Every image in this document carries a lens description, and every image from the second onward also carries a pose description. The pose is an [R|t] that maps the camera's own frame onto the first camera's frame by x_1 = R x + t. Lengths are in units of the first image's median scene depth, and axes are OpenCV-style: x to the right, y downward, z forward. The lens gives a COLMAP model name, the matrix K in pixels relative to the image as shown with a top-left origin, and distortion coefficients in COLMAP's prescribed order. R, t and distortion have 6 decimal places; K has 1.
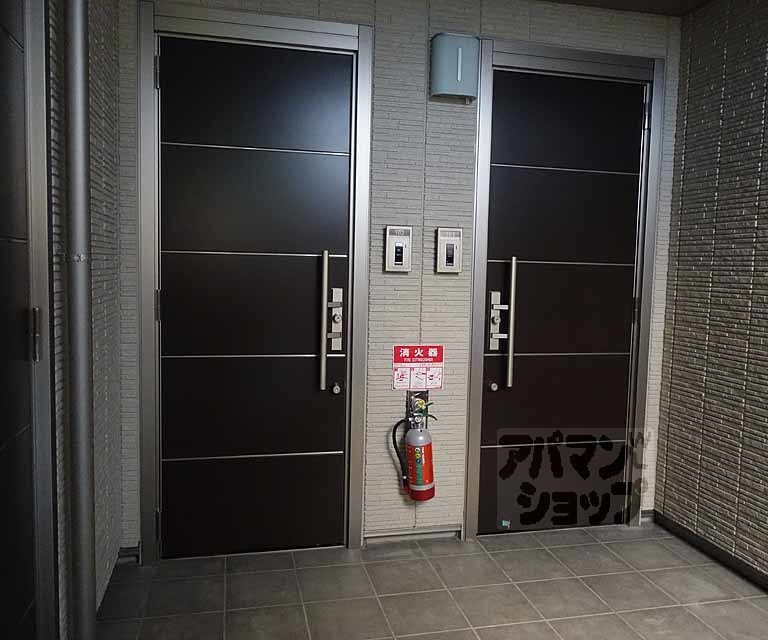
lens RADIAL K [[661.6, 0, 368.3], [0, 661.6, 318.3], [0, 0, 1]] dist [-0.003818, -0.002063]
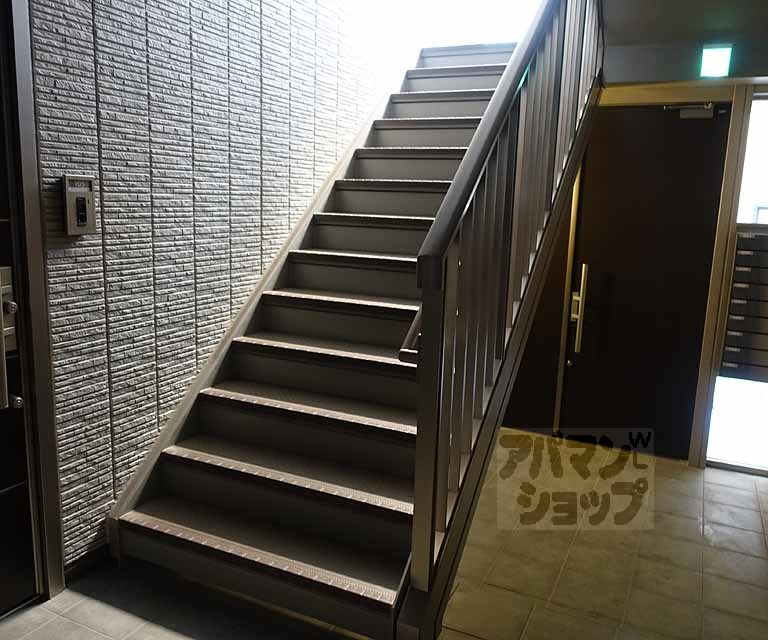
lens RADIAL K [[661.6, 0, 368.3], [0, 661.6, 318.3], [0, 0, 1]] dist [-0.003818, -0.002063]
pose [[-0.786277, -0.156043, 0.597845, -0.251485], [0.002926, 0.966633, 0.256149, -0.177077], [-0.617867, 0.203153, -0.759585, 1.541301]]
